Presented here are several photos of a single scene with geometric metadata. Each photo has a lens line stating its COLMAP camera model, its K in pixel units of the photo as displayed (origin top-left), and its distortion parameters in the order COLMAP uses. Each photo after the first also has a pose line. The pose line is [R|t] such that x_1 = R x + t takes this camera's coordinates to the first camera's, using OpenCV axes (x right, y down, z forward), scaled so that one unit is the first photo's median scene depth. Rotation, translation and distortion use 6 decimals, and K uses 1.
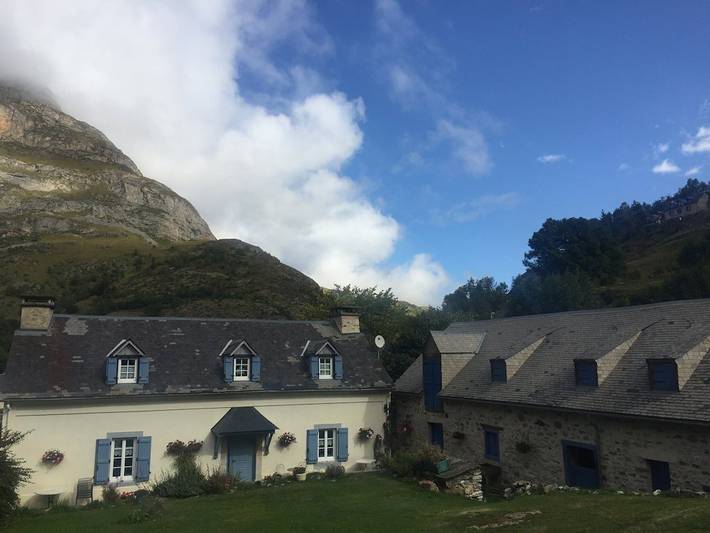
lens RADIAL K [[613.8, 0, 355.0], [0, 613.8, 253.6], [0, 0, 1]] dist [0.091115, -0.091694]
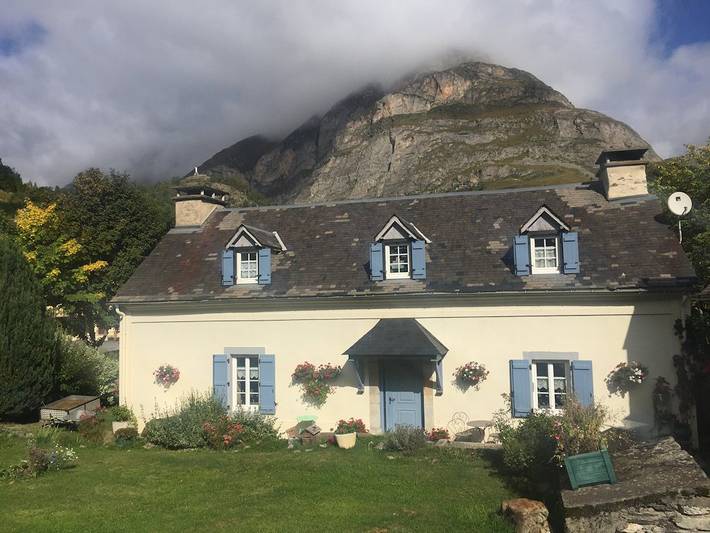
lens RADIAL K [[613.8, 0, 355.0], [0, 613.8, 253.6], [0, 0, 1]] dist [0.091115, -0.091694]
pose [[0.759526, -0.066722, -0.647046, 0.187339], [0.129872, 0.990252, 0.050335, 0.136472], [0.637381, -0.122264, 0.760787, 0.471763]]
